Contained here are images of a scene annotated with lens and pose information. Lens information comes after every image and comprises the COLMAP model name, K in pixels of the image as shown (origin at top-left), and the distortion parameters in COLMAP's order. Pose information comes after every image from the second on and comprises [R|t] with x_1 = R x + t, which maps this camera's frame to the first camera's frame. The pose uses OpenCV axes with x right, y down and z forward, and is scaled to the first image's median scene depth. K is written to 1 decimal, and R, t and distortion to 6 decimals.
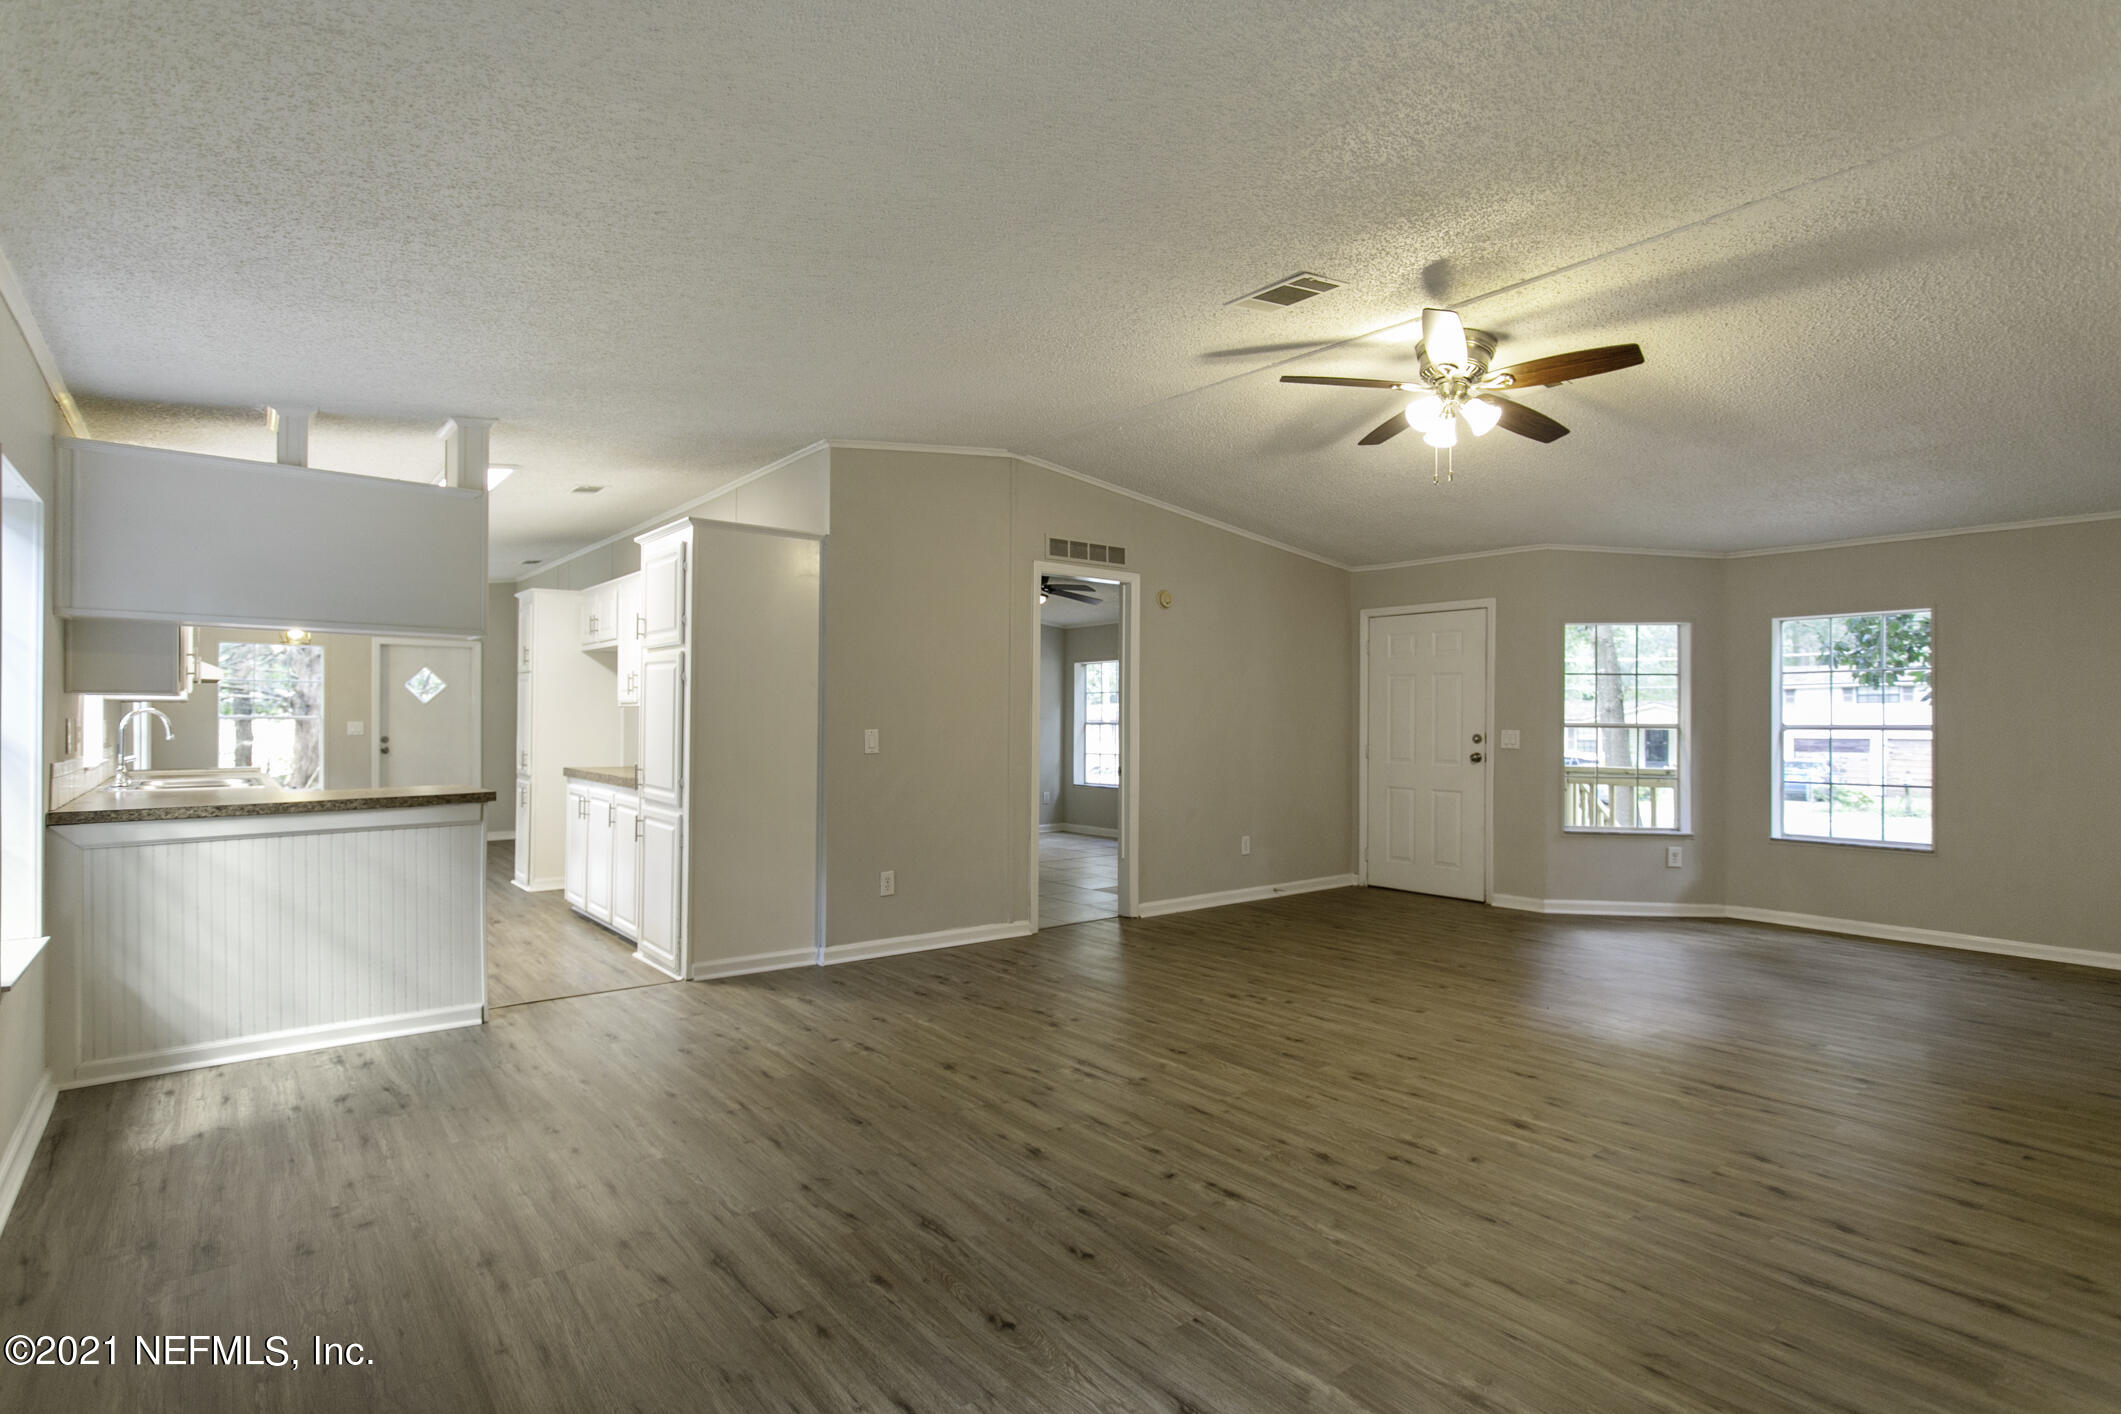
lens RADIAL K [[1041.9, 0, 1059.4], [0, 1041.9, 718.1], [0, 0, 1]] dist [0.003302, 0.000416]
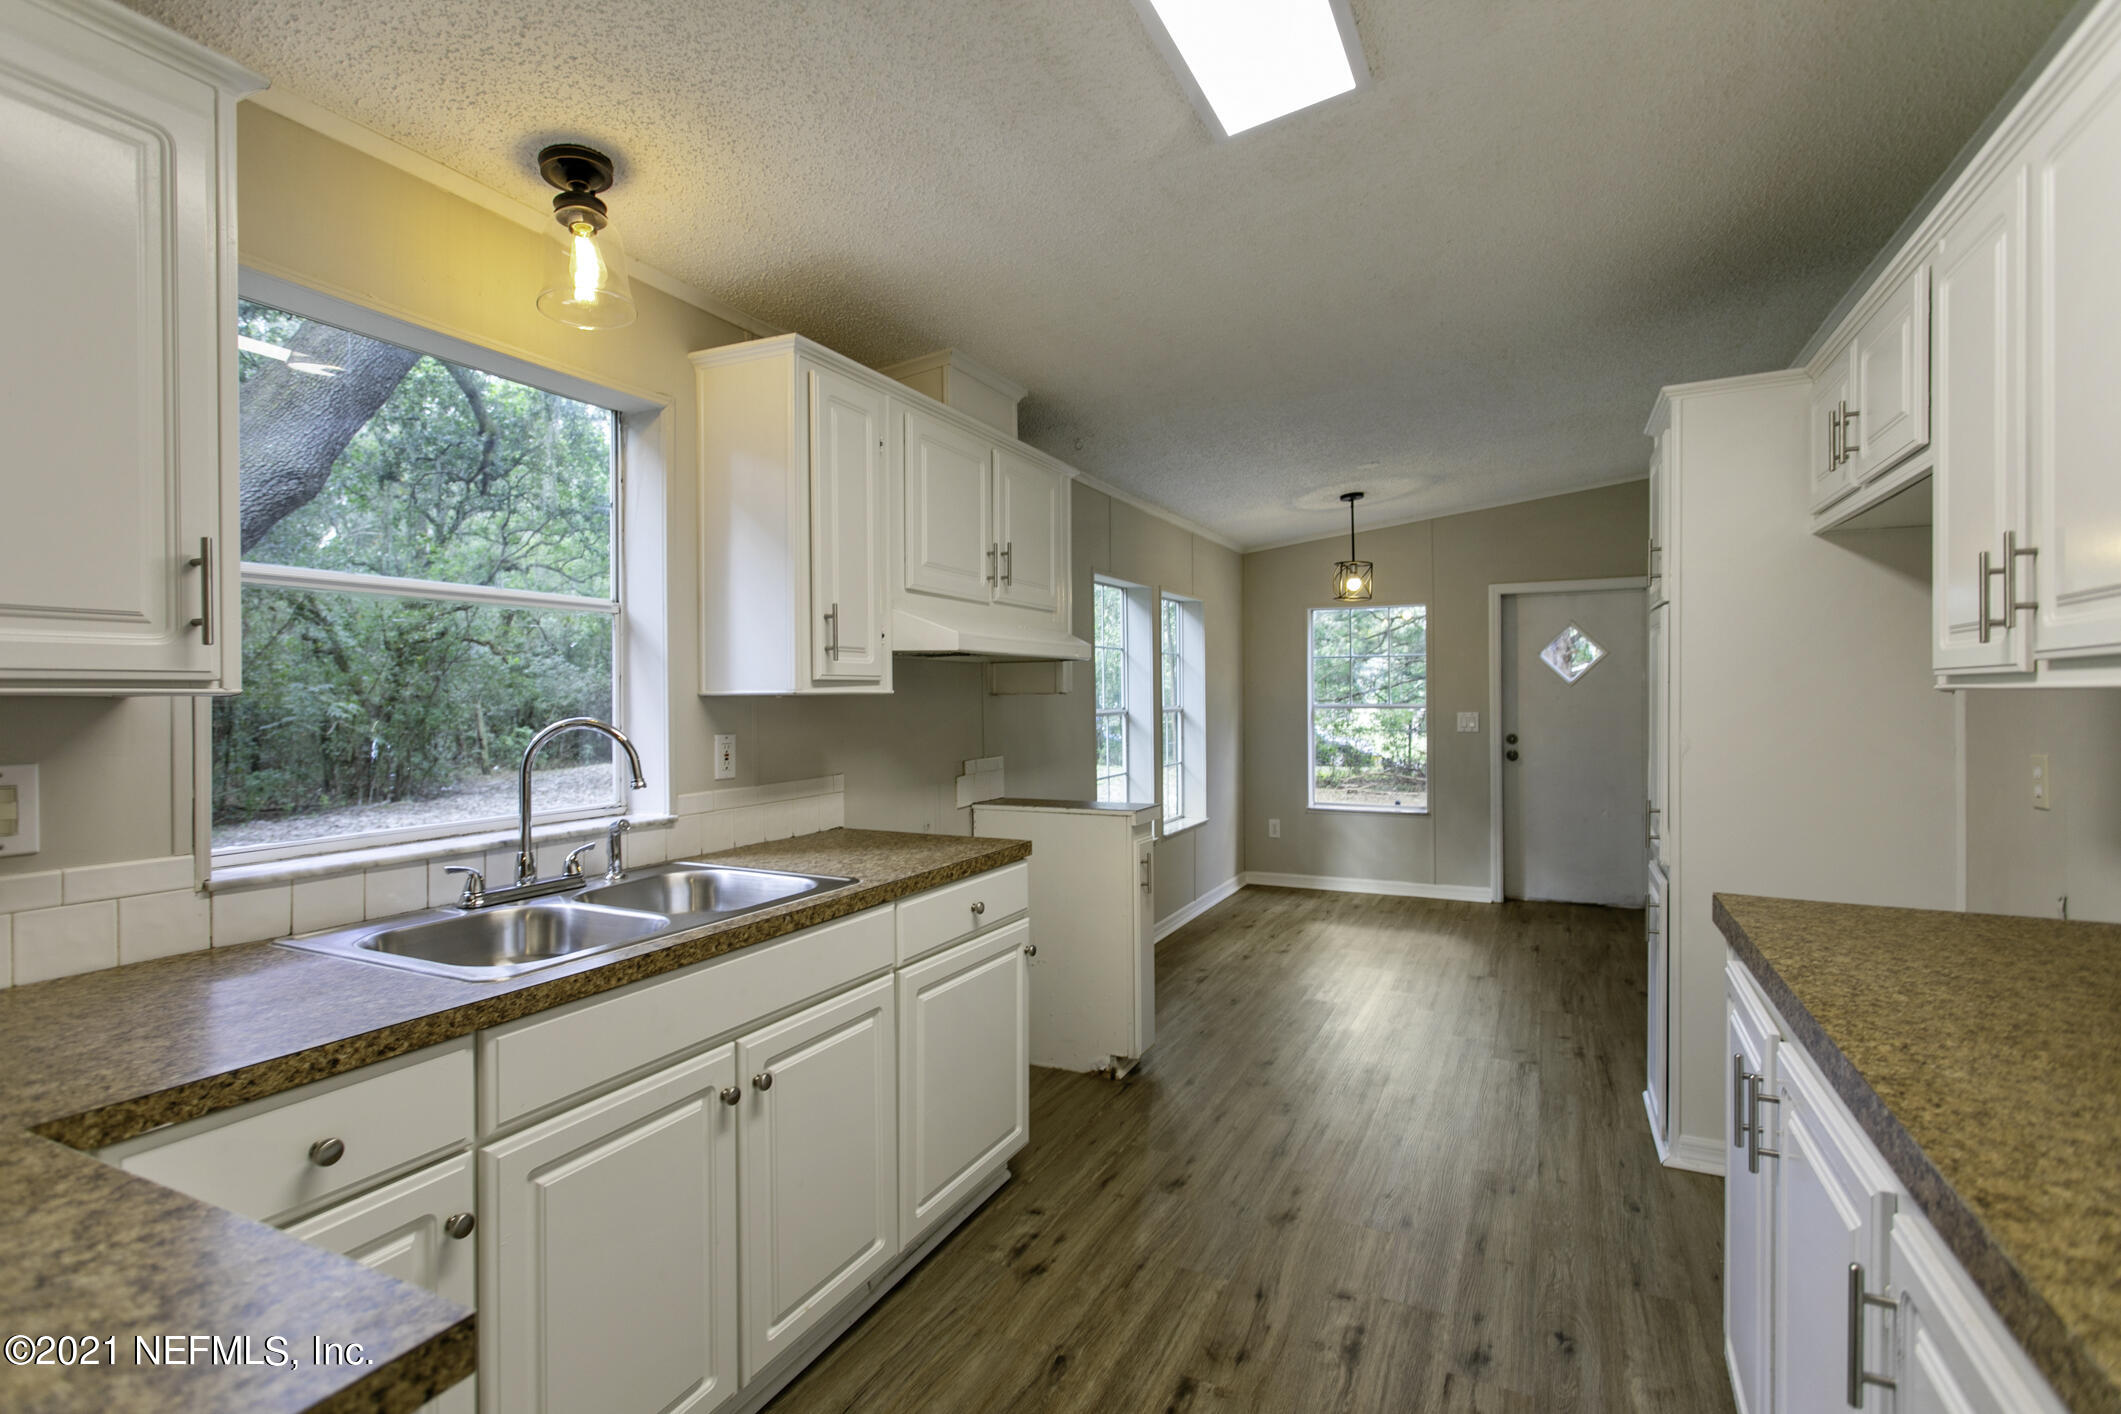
lens RADIAL K [[991.3, 0, 1059.6], [0, 991.3, 697.6], [0, 0, 1]] dist [0.002369, 0.000499]
pose [[0.422993, -0.005458, -0.906117, -0.541824], [0.010003, 0.999949, -0.001353, -0.021062], [0.906078, -0.008491, 0.423026, 1.299859]]
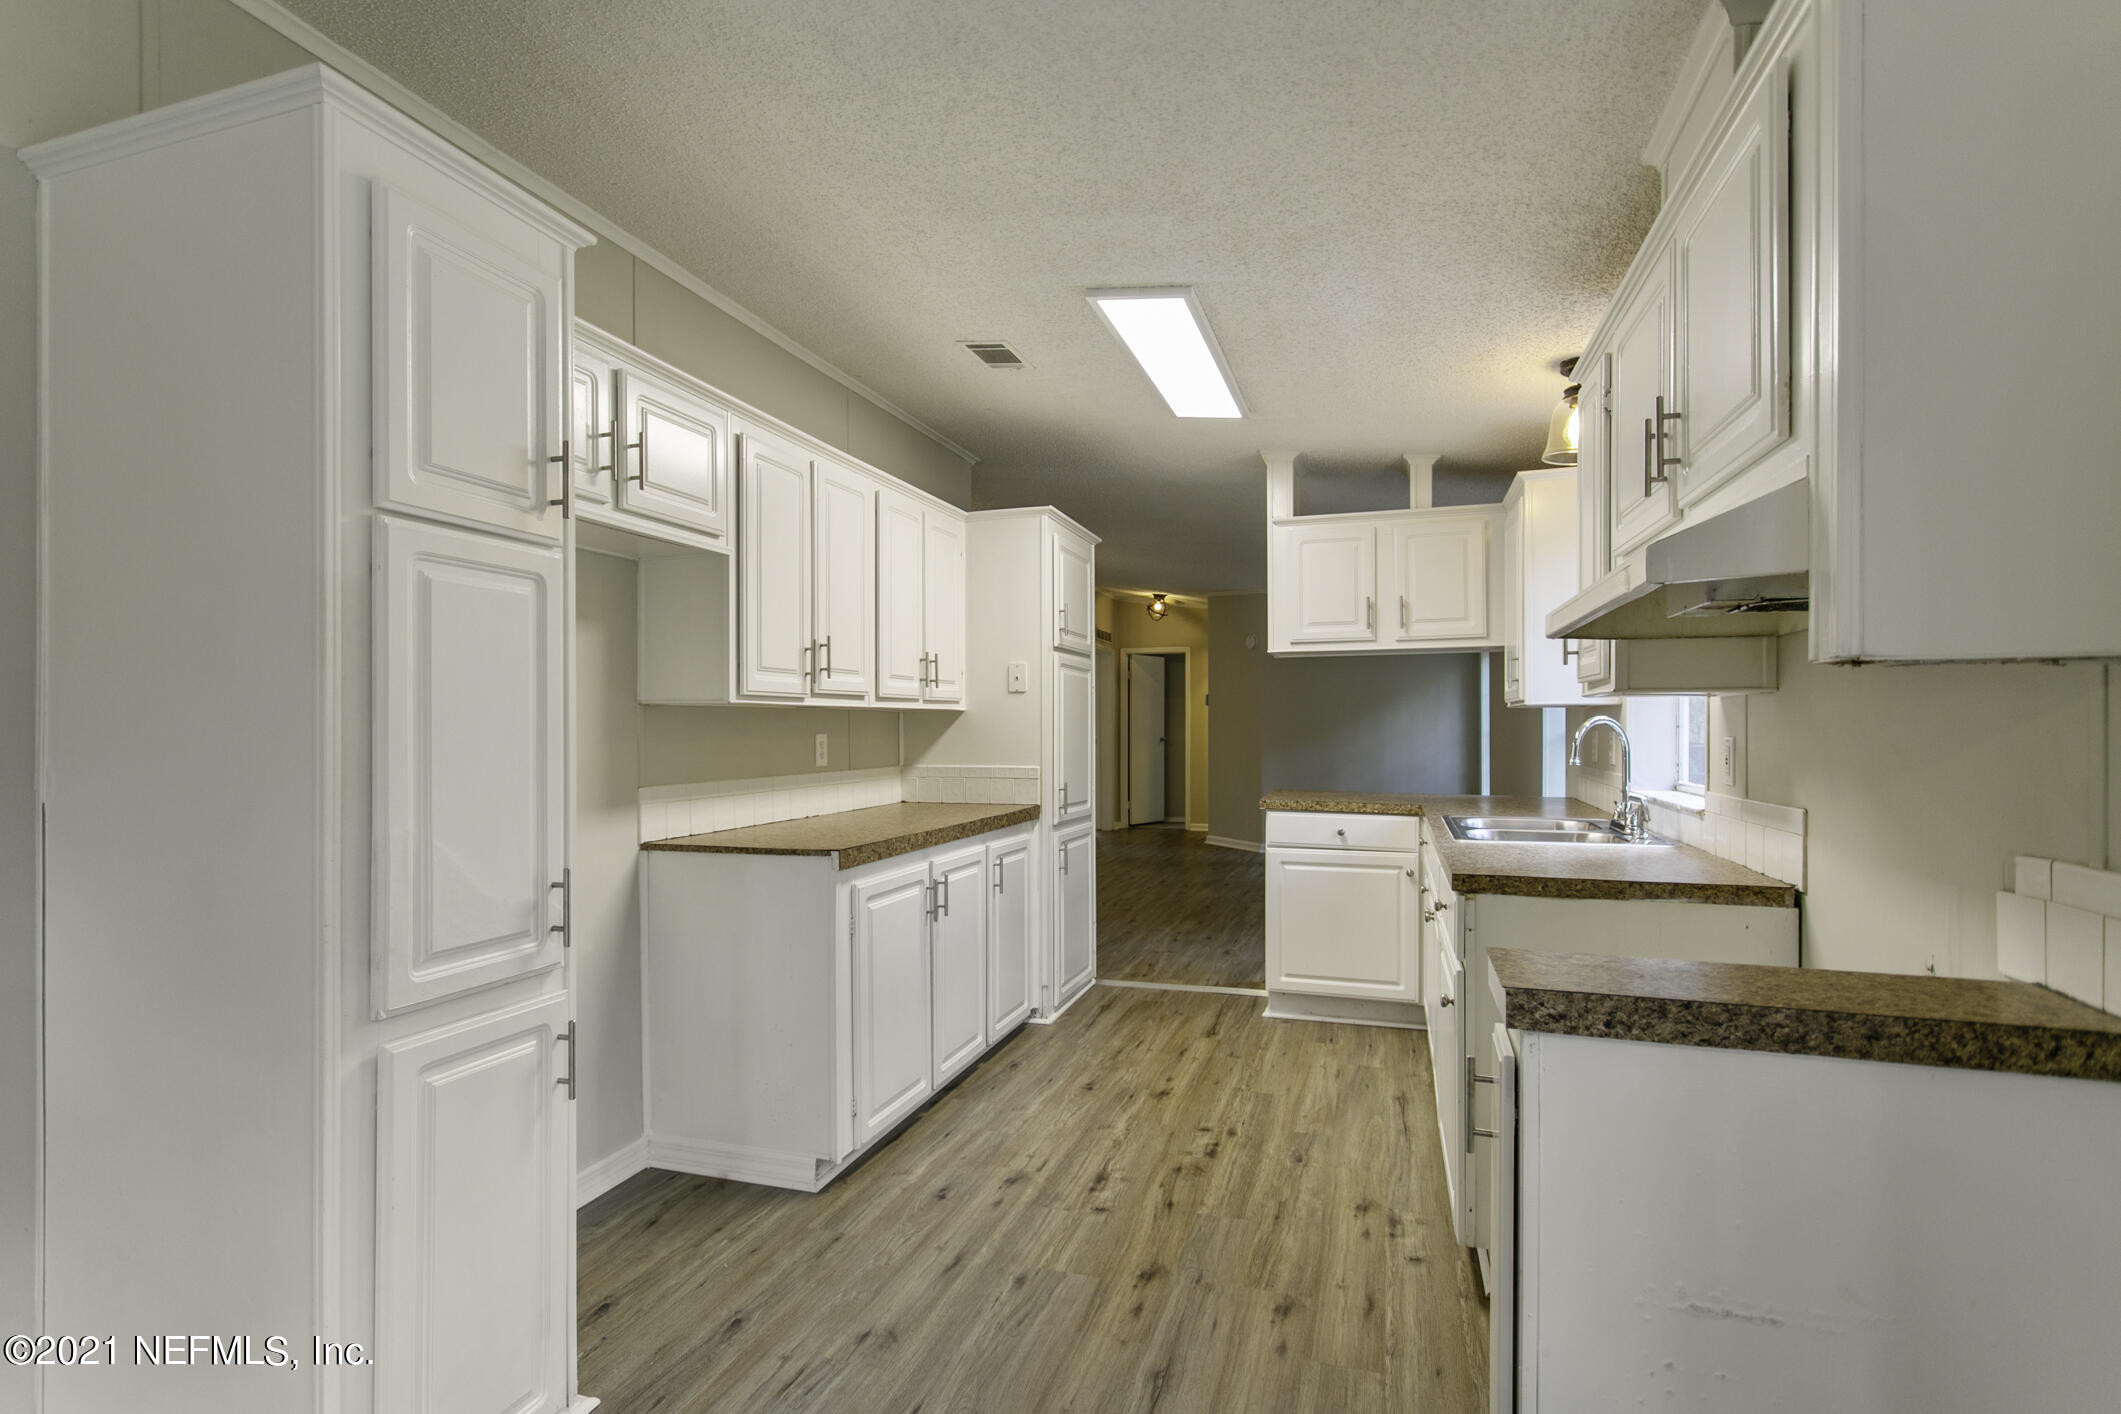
lens RADIAL K [[991.3, 0, 1059.6], [0, 991.3, 697.6], [0, 0, 1]] dist [0.002369, 0.000499]
pose [[-0.546196, 0.018398, 0.837455, -1.594738], [-0.002952, 0.999710, -0.023888, -0.008003], [-0.837652, -0.015520, -0.545984, 2.120050]]
